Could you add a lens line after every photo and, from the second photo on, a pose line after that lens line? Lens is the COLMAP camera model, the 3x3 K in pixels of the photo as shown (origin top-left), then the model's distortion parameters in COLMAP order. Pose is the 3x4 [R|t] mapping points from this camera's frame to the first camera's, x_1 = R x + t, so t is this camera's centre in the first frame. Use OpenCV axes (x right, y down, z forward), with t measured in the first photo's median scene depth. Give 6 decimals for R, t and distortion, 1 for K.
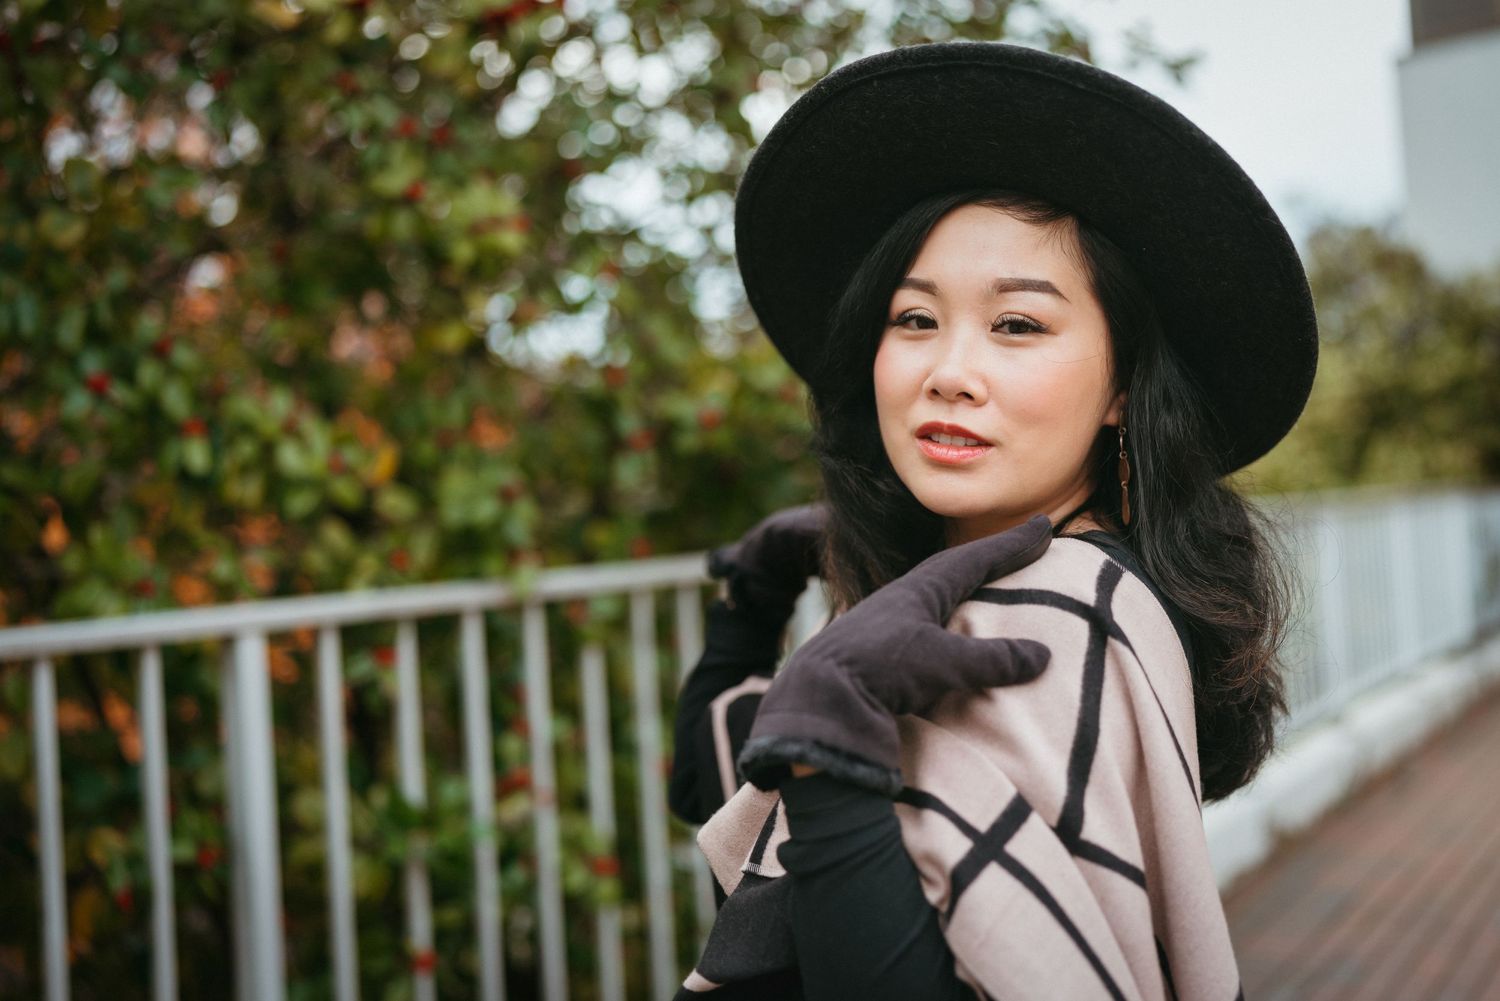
lens RADIAL K [[1481.5, 0, 743.0], [0, 1481.5, 487.3], [0, 0, 1]] dist [-0.004602, 0.054875]
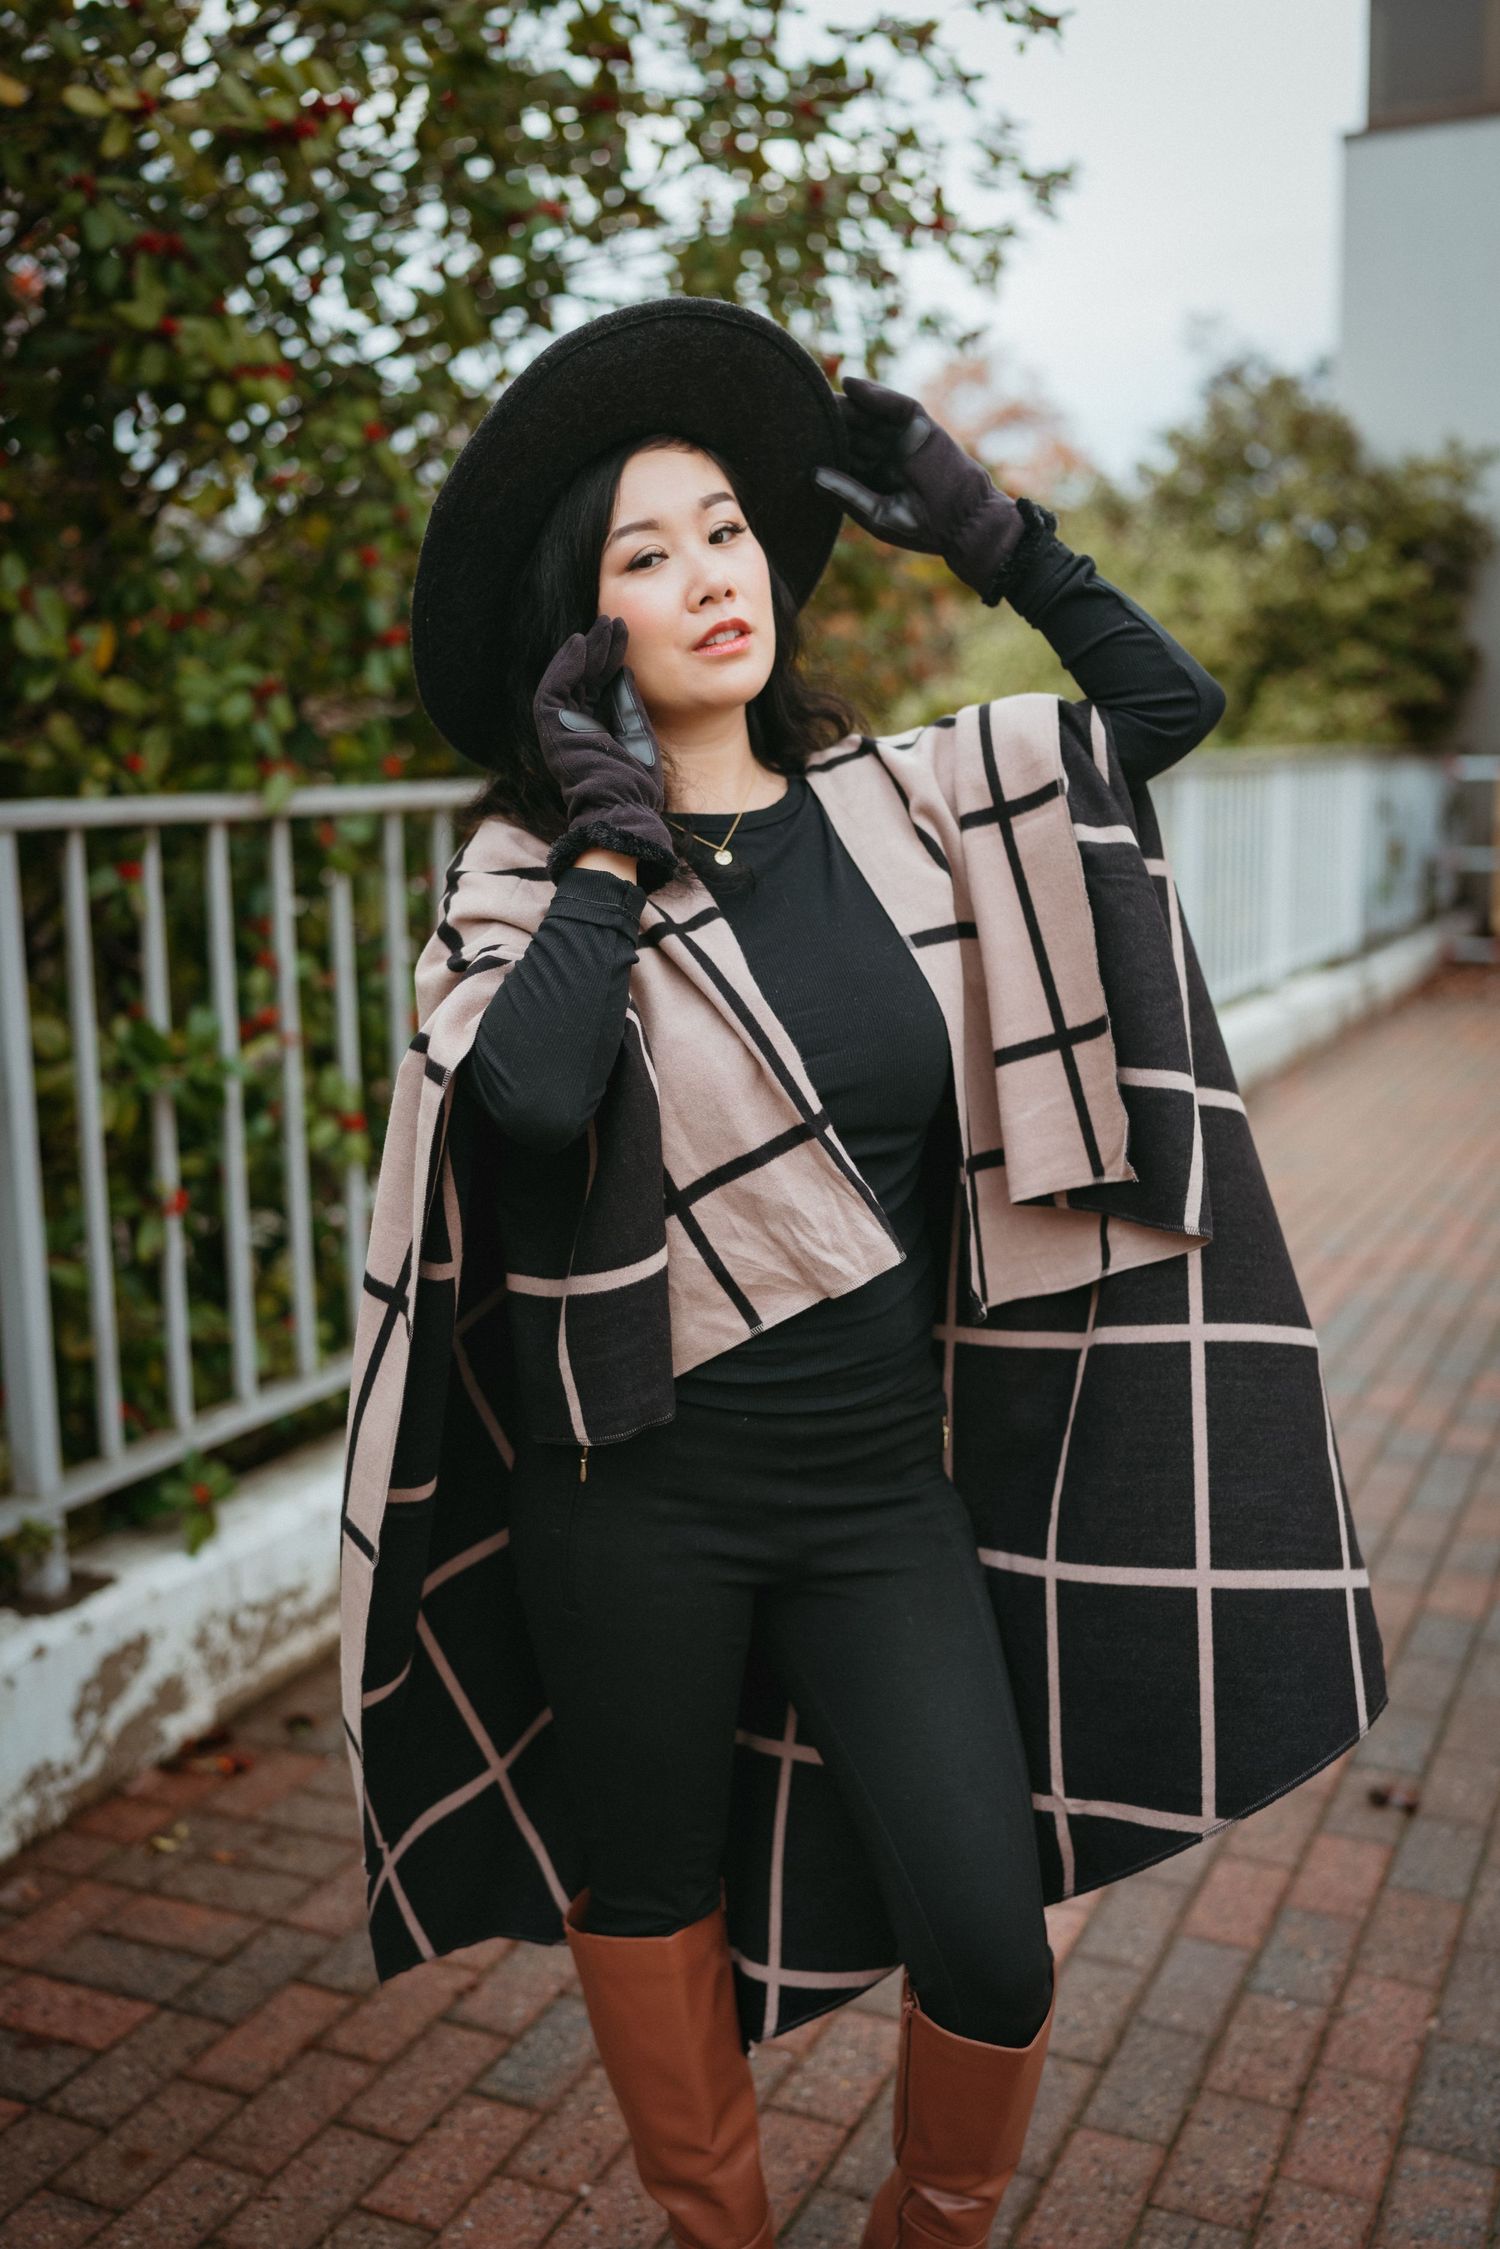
lens RADIAL K [[2221.2, 0, 750.0], [0, 2221.2, 1124.5], [0, 0, 1]] dist [-0.004602, 0.054875]
pose [[0.984632, 0.009045, 0.174408, -0.098552], [-0.039594, 0.984215, 0.172489, 0.018713], [-0.170095, -0.176744, 0.969448, -0.353667]]
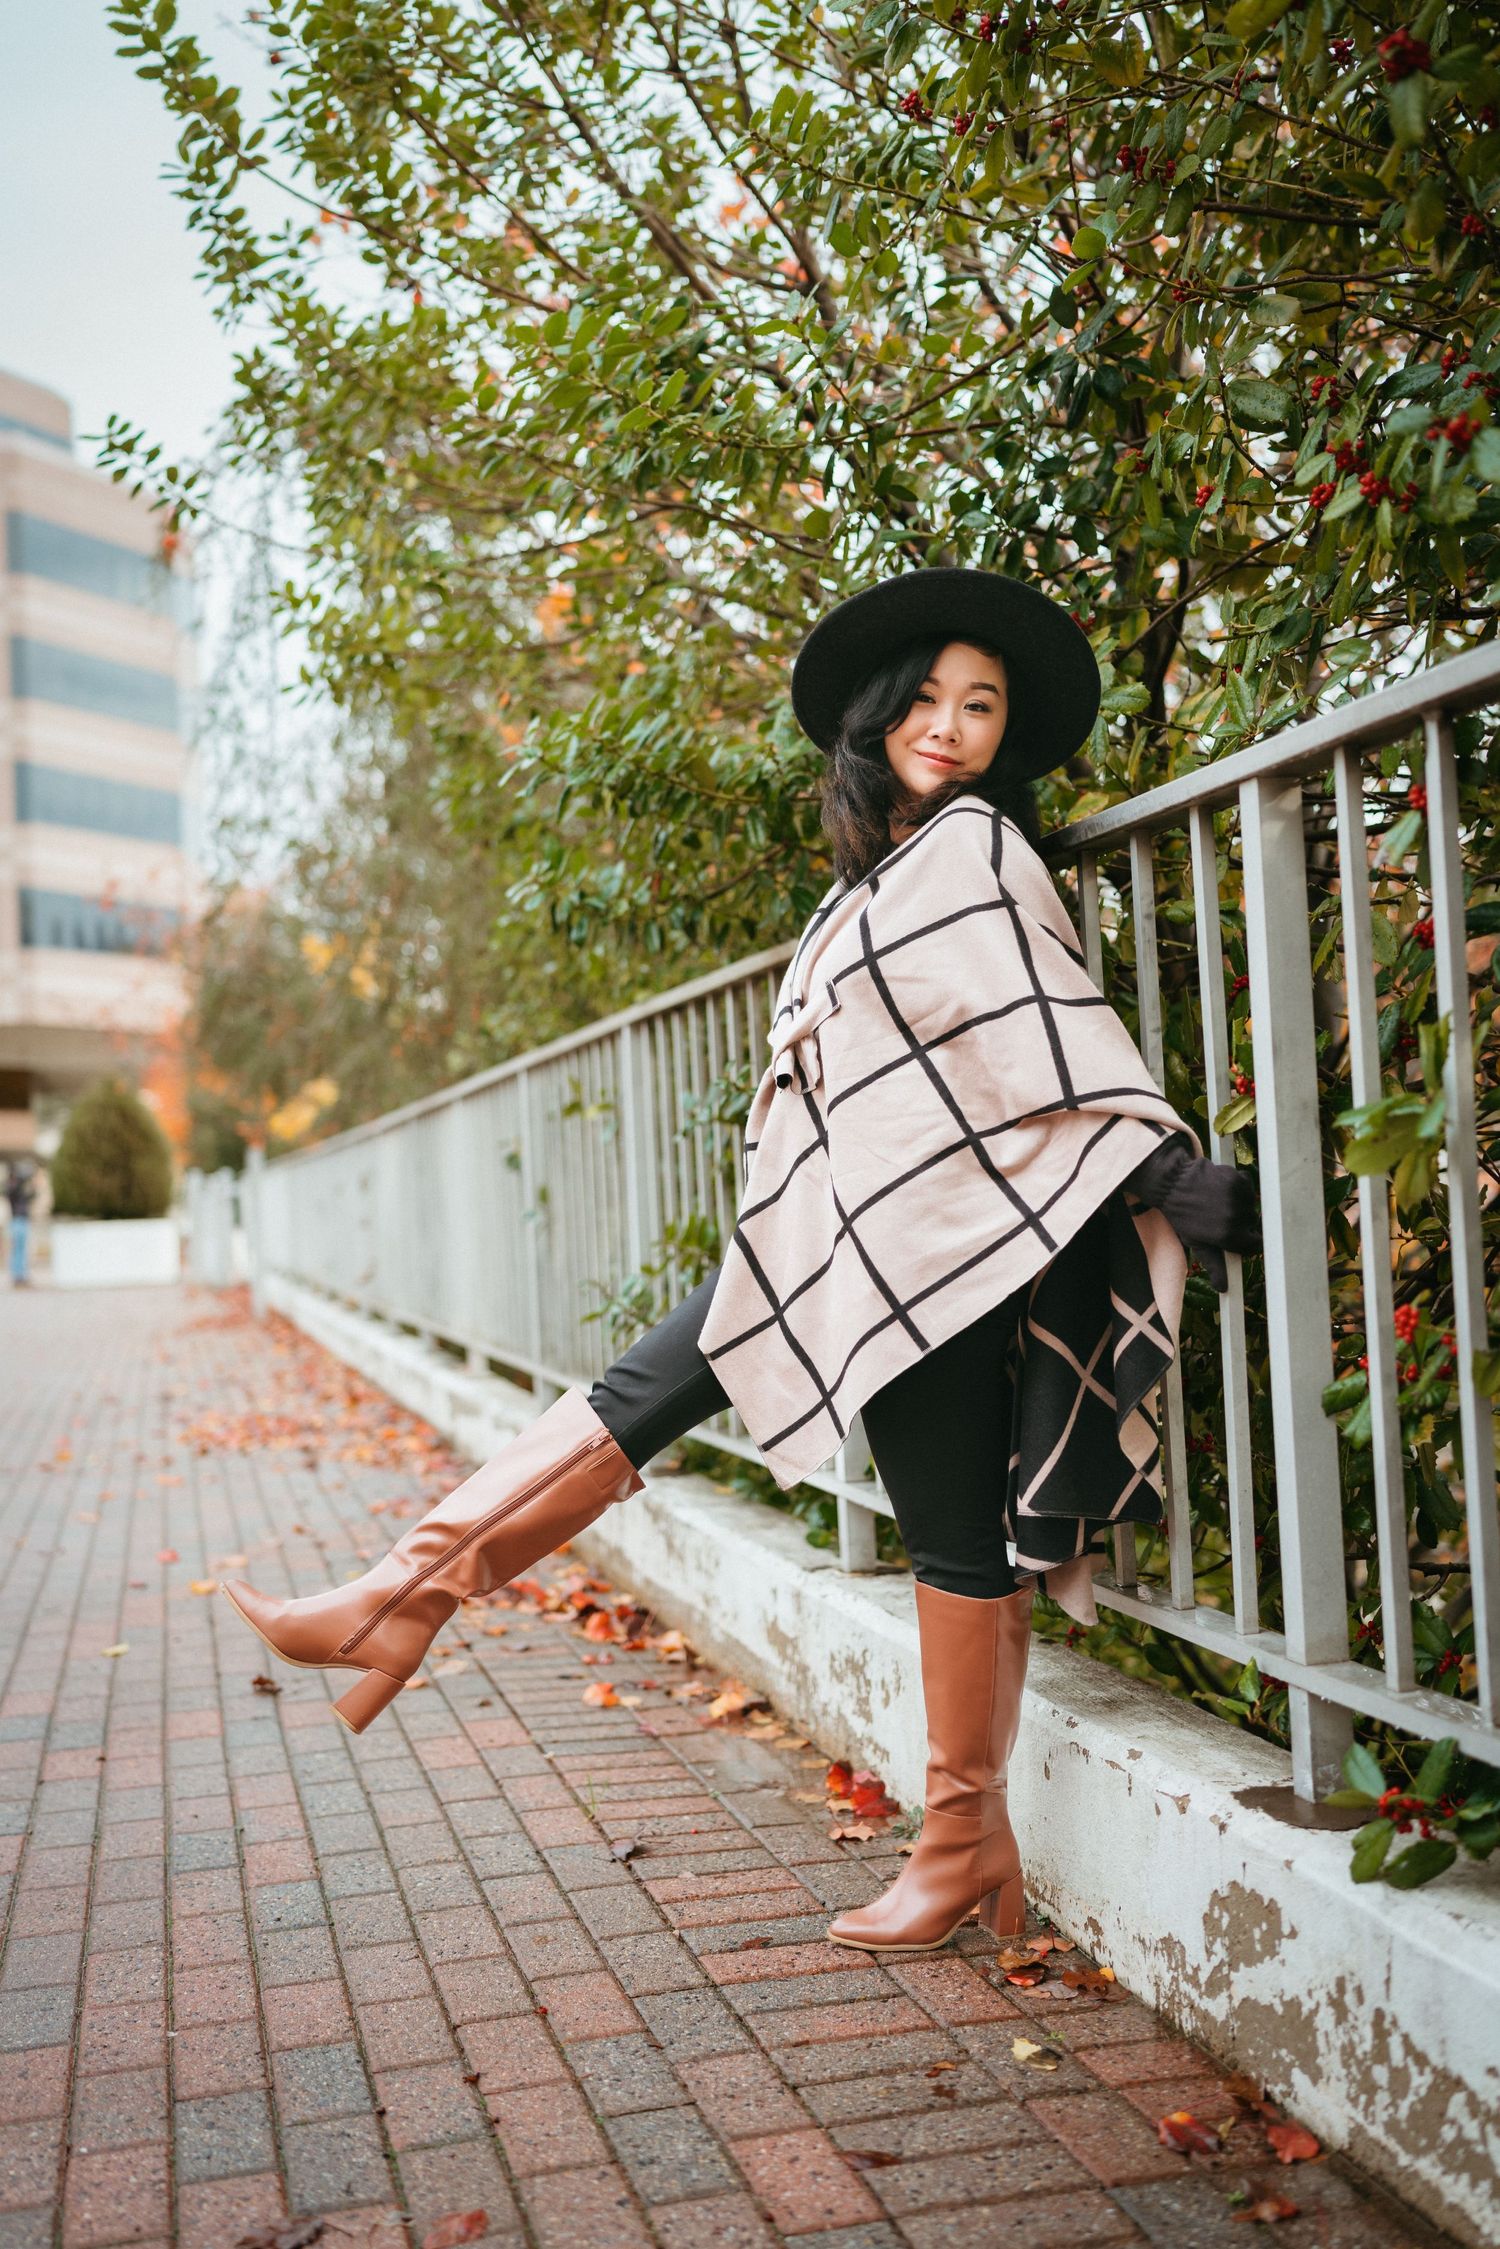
lens RADIAL K [[2221.2, 0, 750.0], [0, 2221.2, 1124.5], [0, 0, 1]] dist [-0.004602, 0.054875]
pose [[-0.626410, 0.100400, -0.773001, 0.607680], [0.132409, 0.990964, 0.021410, 0.167326], [0.768166, -0.088941, -0.634043, 1.357920]]
